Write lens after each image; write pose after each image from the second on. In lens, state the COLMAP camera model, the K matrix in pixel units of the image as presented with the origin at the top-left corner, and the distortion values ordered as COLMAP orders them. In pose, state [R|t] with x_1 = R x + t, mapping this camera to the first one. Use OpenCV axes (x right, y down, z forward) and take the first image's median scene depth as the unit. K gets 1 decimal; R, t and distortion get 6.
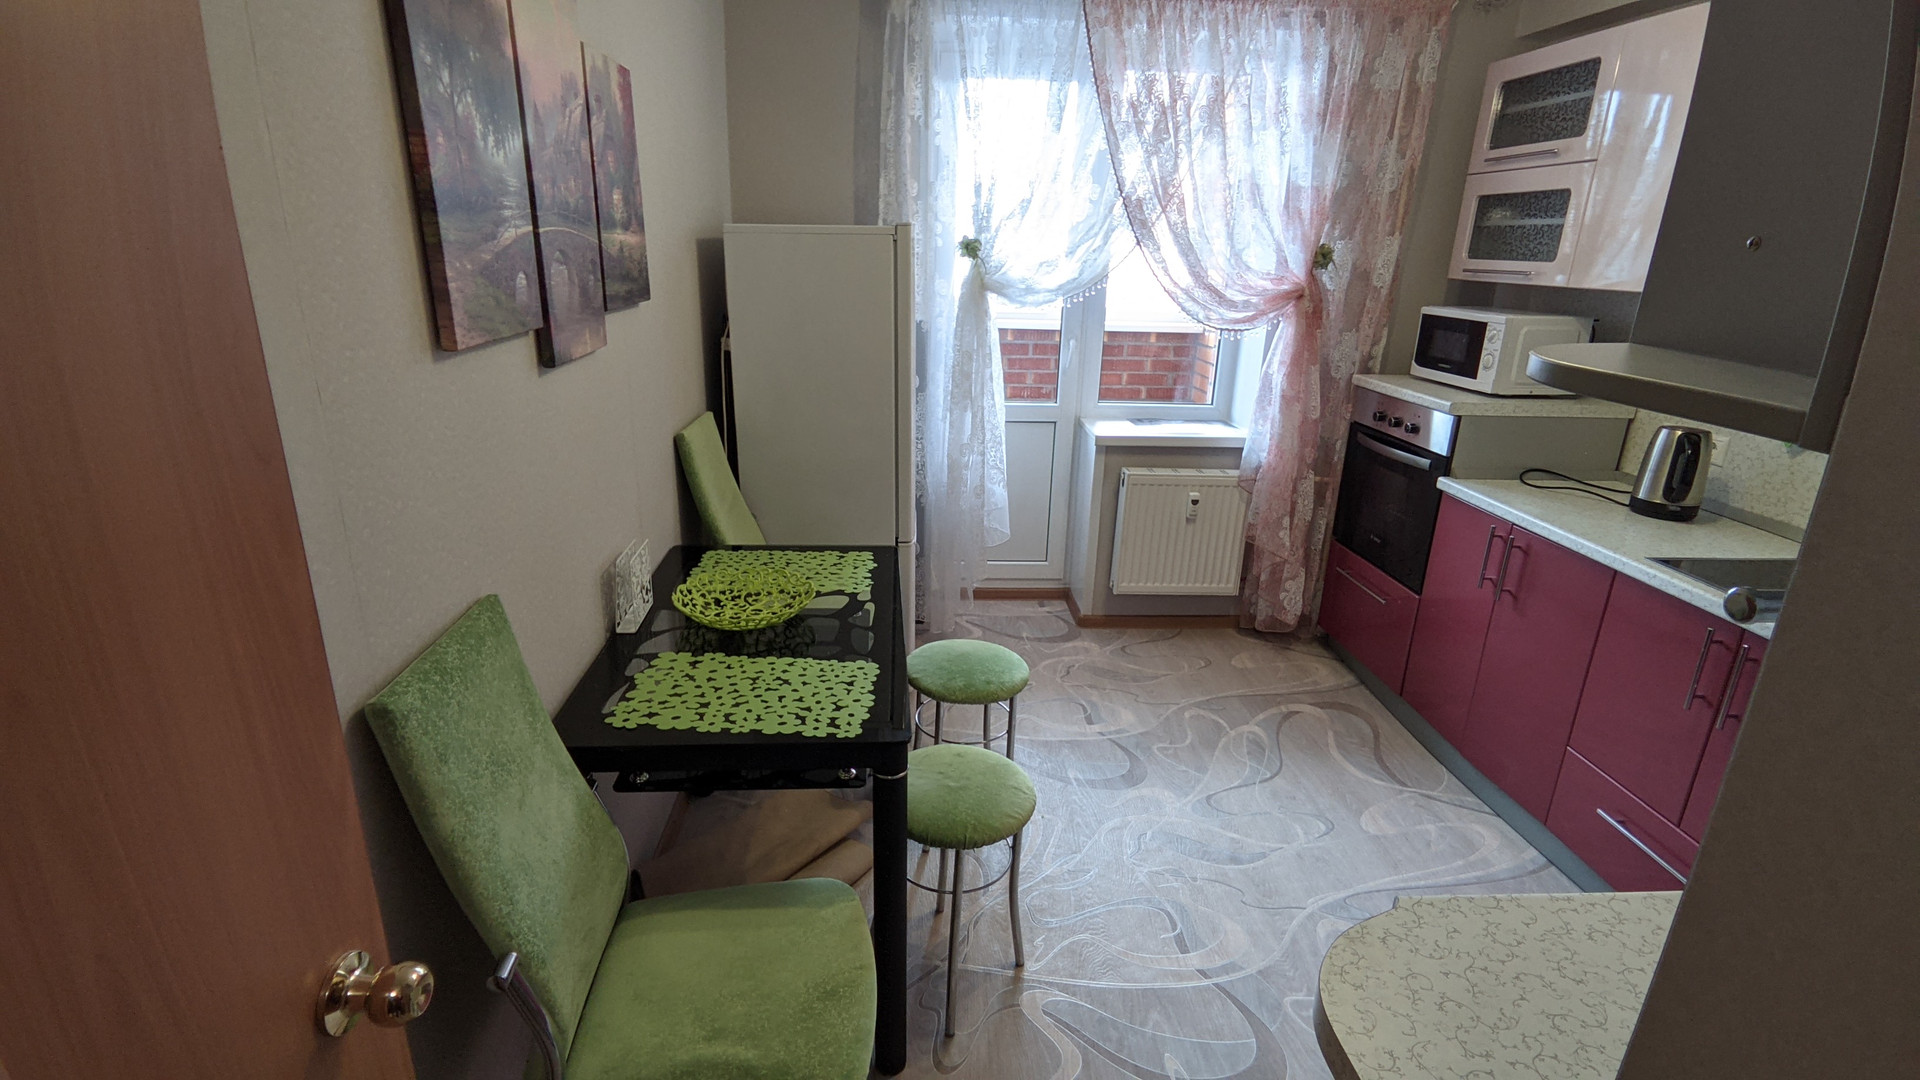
lens RADIAL K [[893.1, 0, 960.0], [0, 893.1, 540.0], [0, 0, 1]] dist [0.000309, -0.000007]
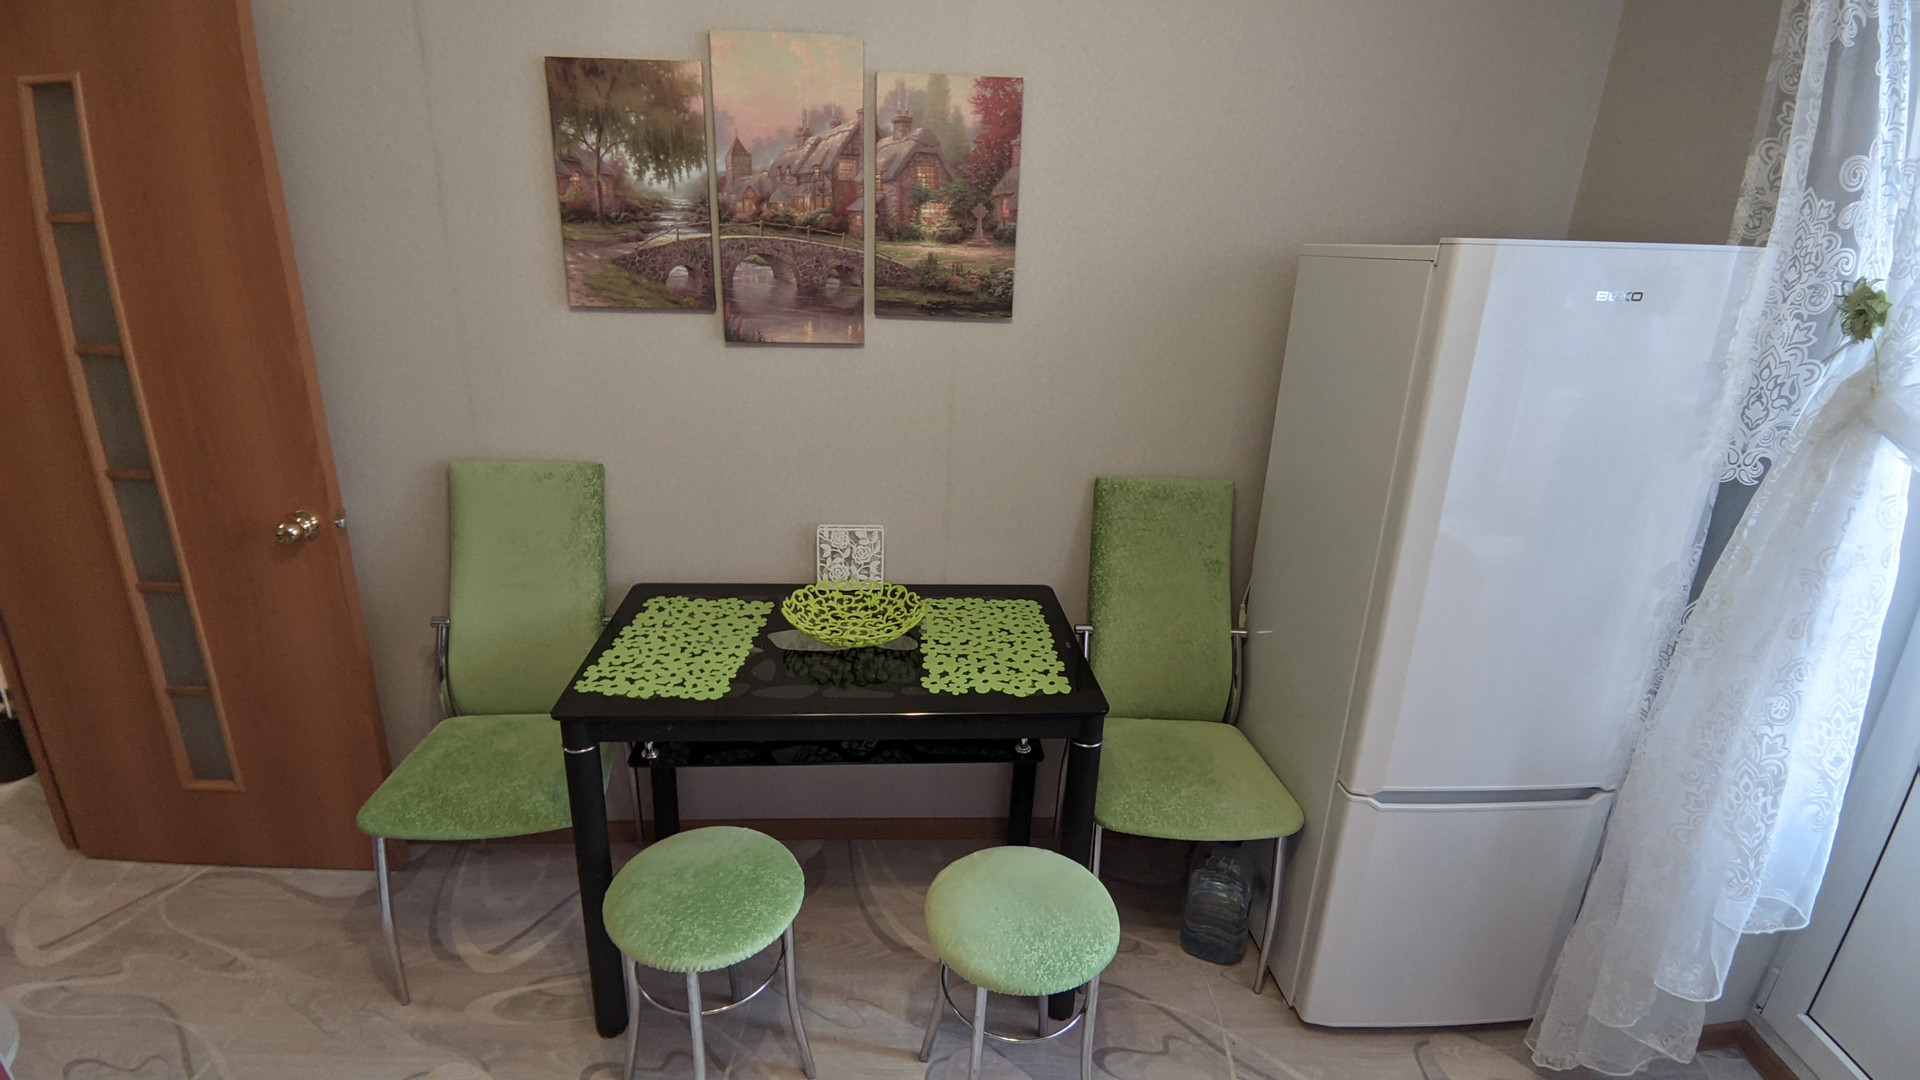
lens RADIAL K [[893.1, 0, 960.0], [0, 893.1, 540.0], [0, 0, 1]] dist [0.000309, -0.000007]
pose [[-0.021577, 0.297056, -0.954616, 0.751509], [-0.349850, 0.892226, 0.285549, -0.366567], [0.936557, 0.340134, 0.084673, 1.122732]]
